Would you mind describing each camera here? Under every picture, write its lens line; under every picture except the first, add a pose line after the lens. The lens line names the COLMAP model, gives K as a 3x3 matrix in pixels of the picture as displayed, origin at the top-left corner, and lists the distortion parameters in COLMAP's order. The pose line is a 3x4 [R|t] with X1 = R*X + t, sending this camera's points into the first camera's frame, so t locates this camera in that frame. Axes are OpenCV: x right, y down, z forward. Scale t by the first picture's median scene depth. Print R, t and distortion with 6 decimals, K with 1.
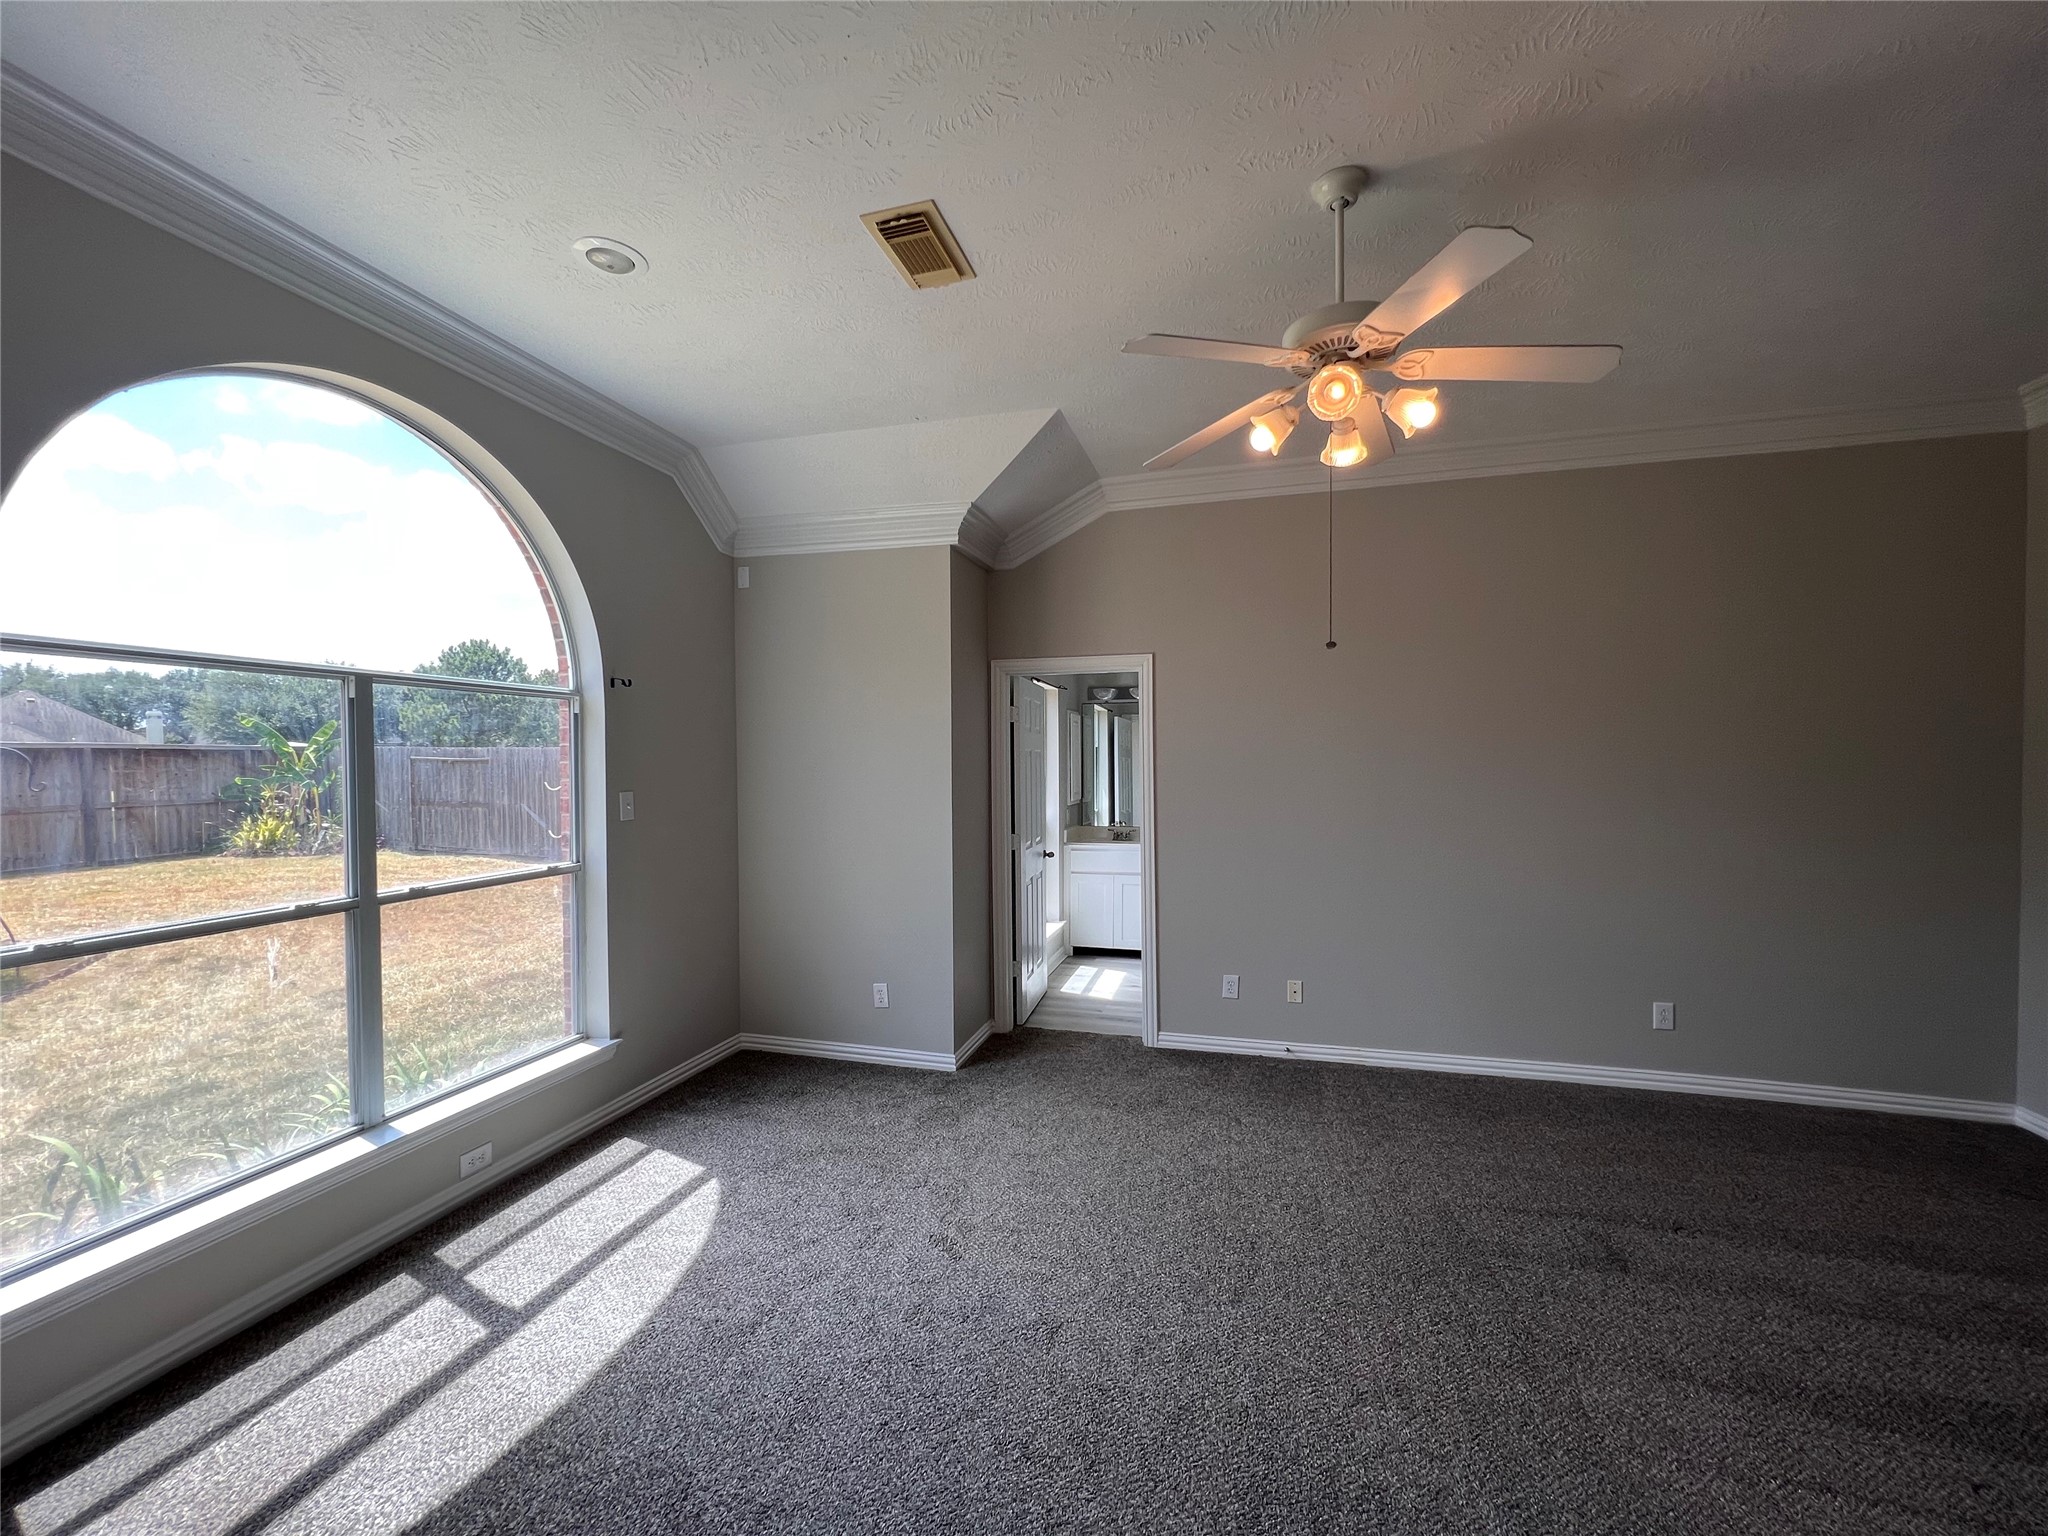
lens RADIAL K [[821.4, 0, 1018.6], [0, 821.4, 776.7], [0, 0, 1]] dist [-0.003522, 0.001236]
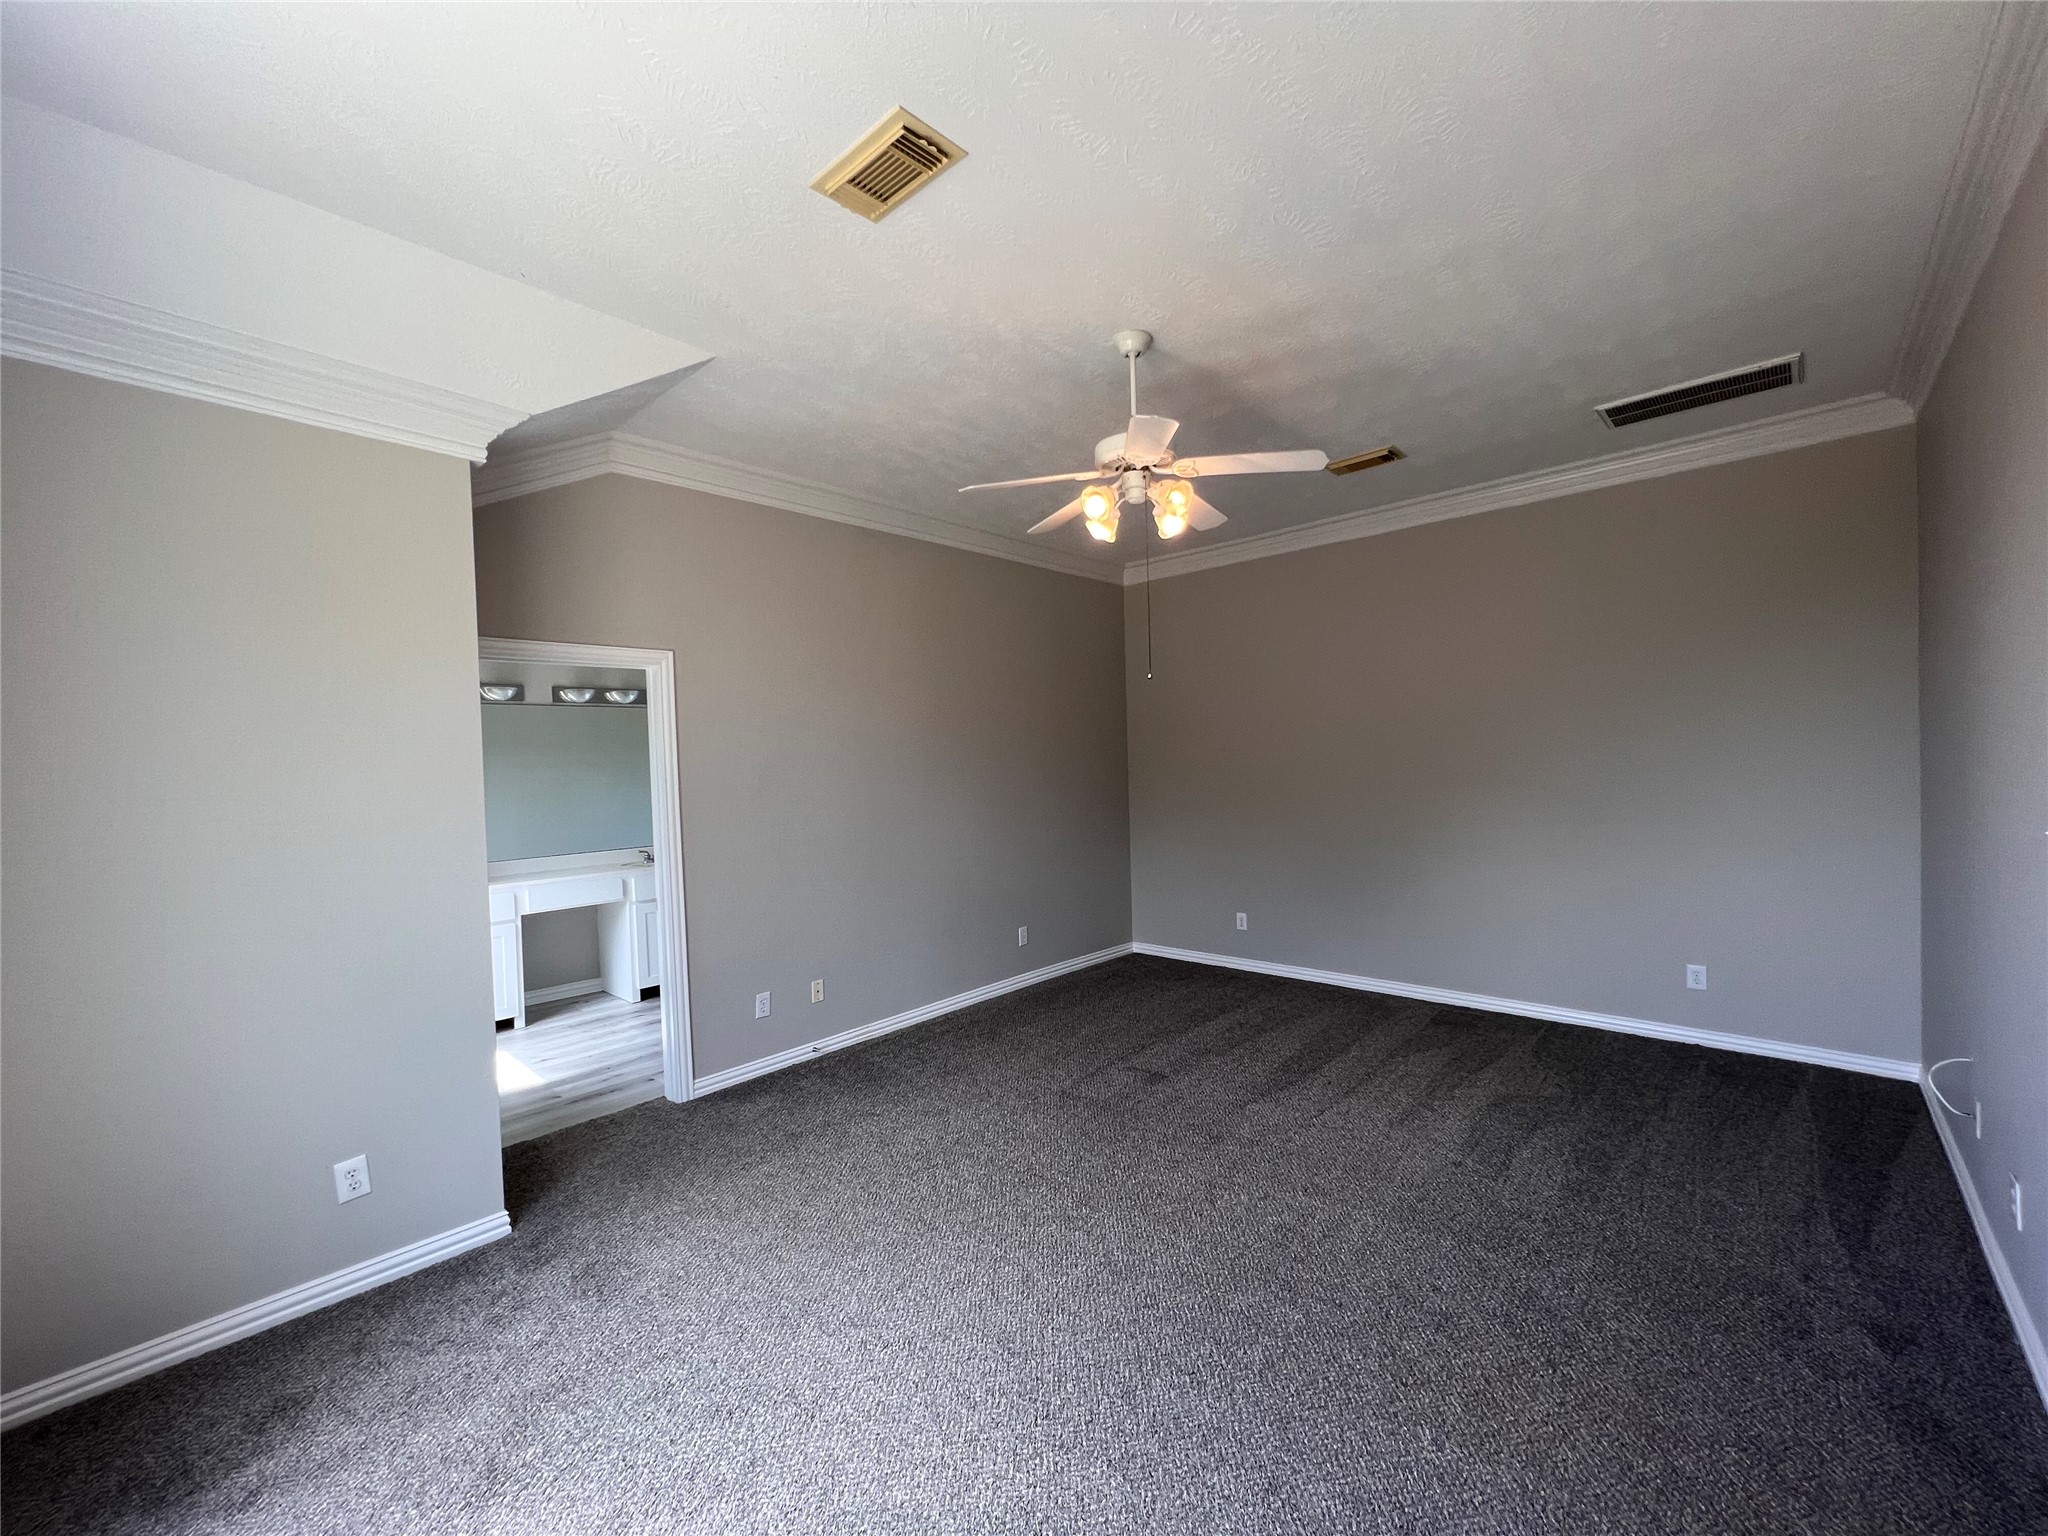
lens RADIAL K [[821.4, 0, 1022.8], [0, 821.4, 776.1], [0, 0, 1]] dist [-0.003522, 0.001236]
pose [[0.453288, -0.028535, 0.890907, -0.467380], [0.046239, 0.998895, 0.008468, -0.007828], [-0.890164, 0.037356, 0.454106, 0.285034]]
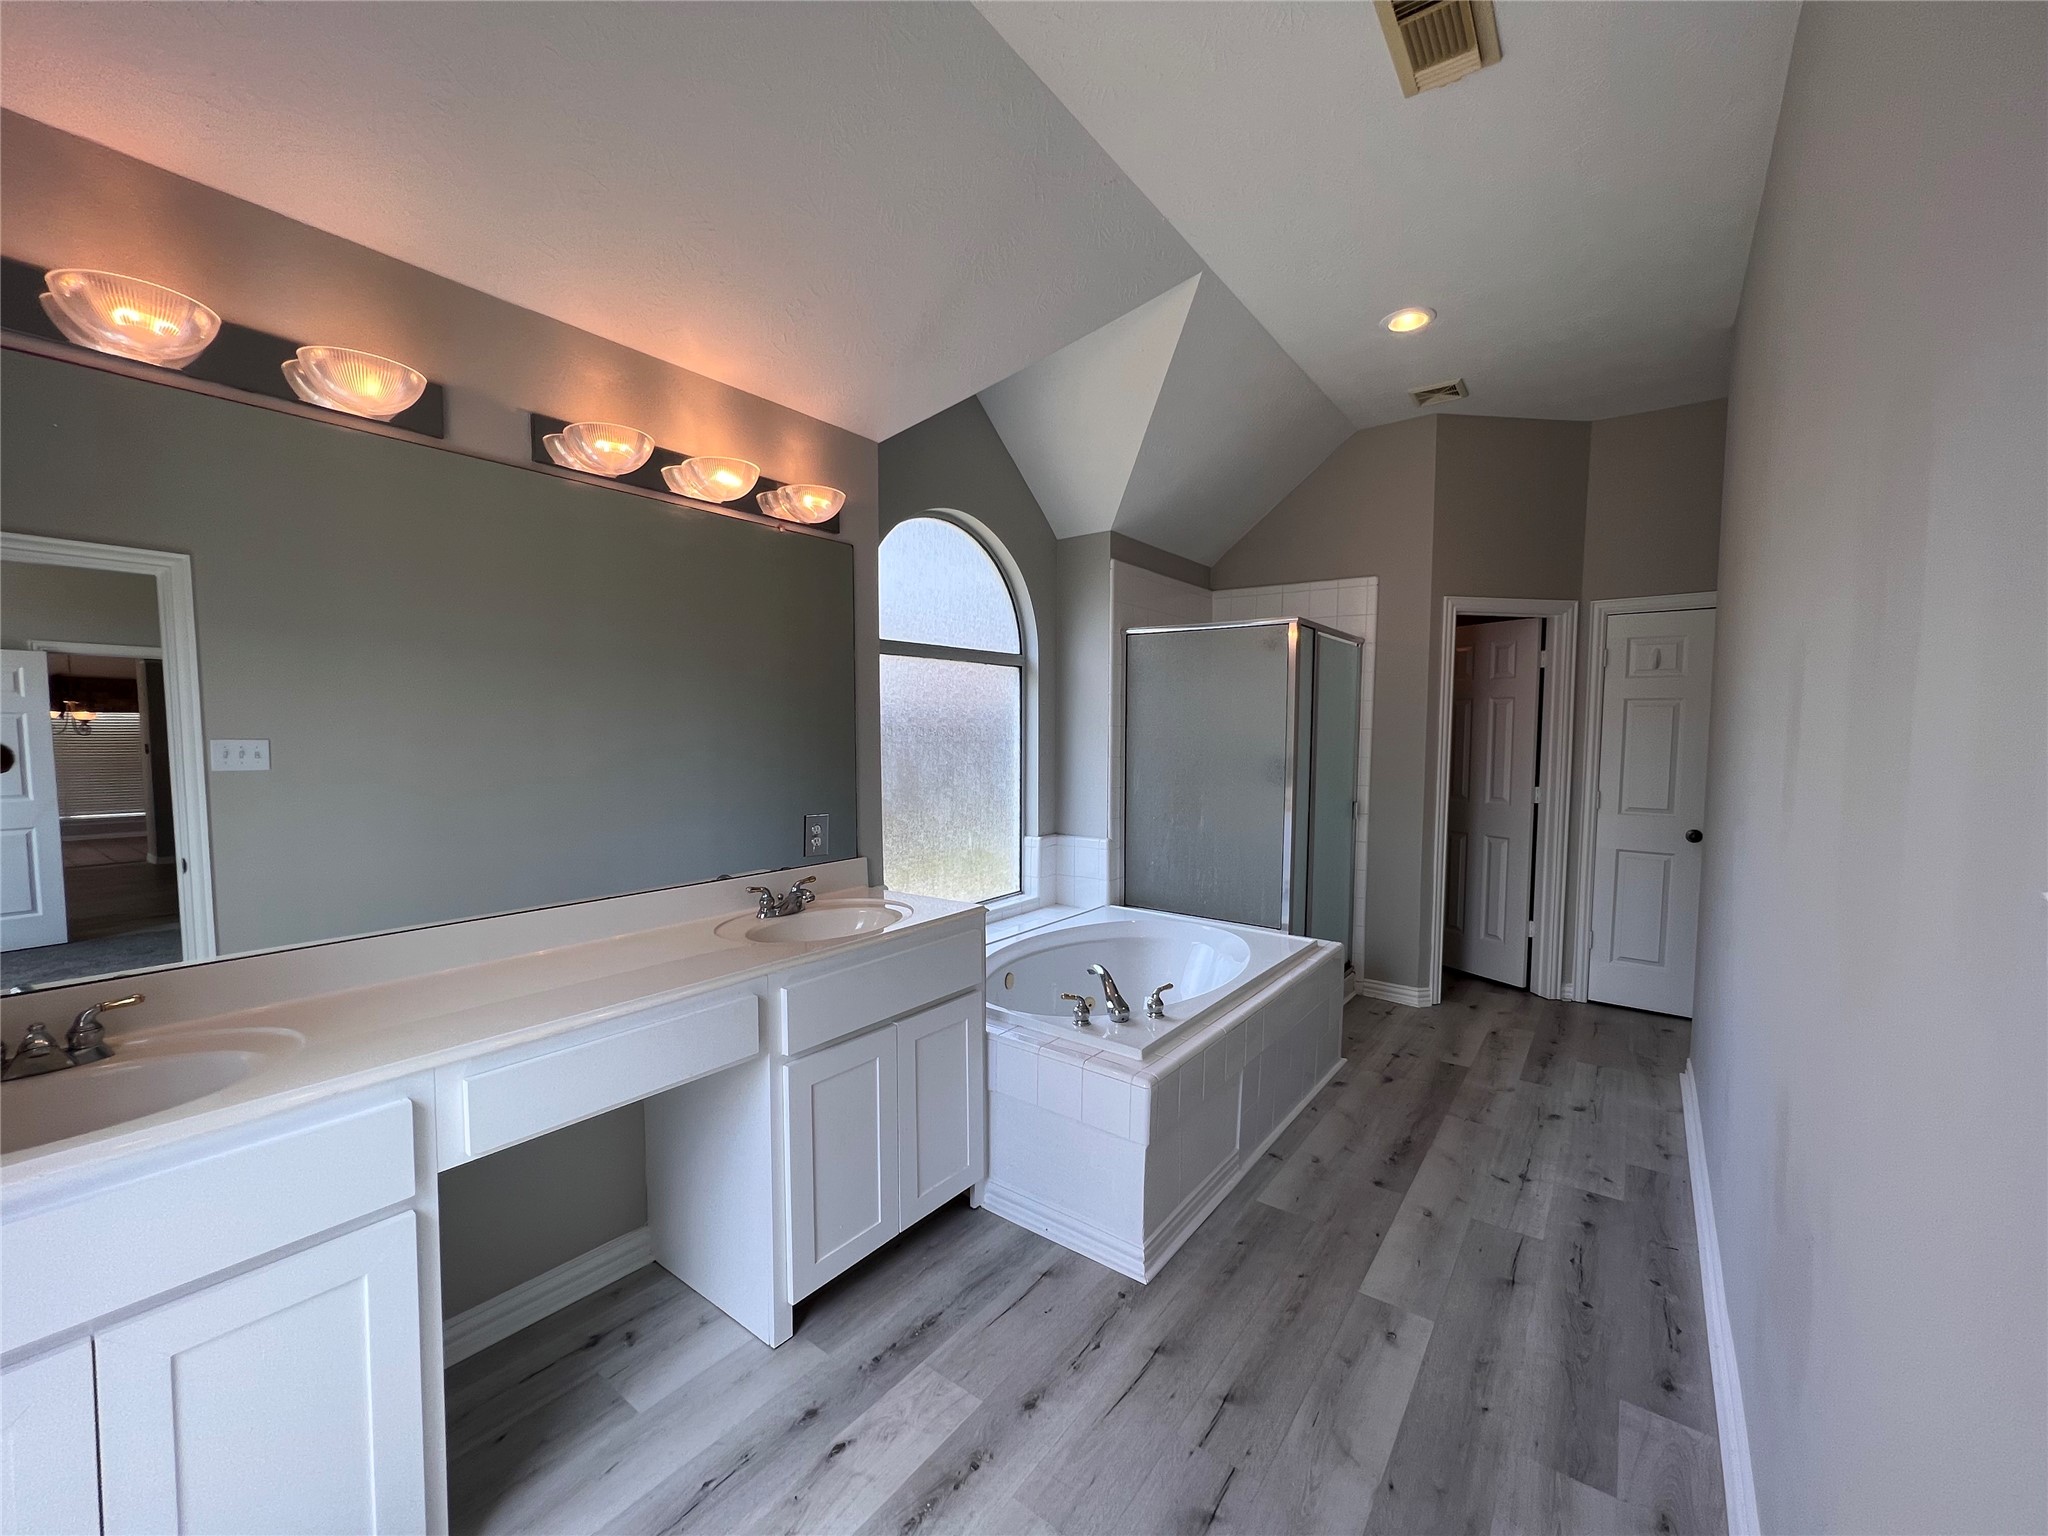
lens RADIAL K [[821.4, 0, 1027.1], [0, 821.4, 771.0], [0, 0, 1]] dist [-0.003522, 0.001236]
pose [[0.353819, -0.043783, 0.934288, 0.052388], [0.010817, 0.999028, 0.042721, 0.002893], [-0.935251, -0.005010, 0.353949, 1.164519]]
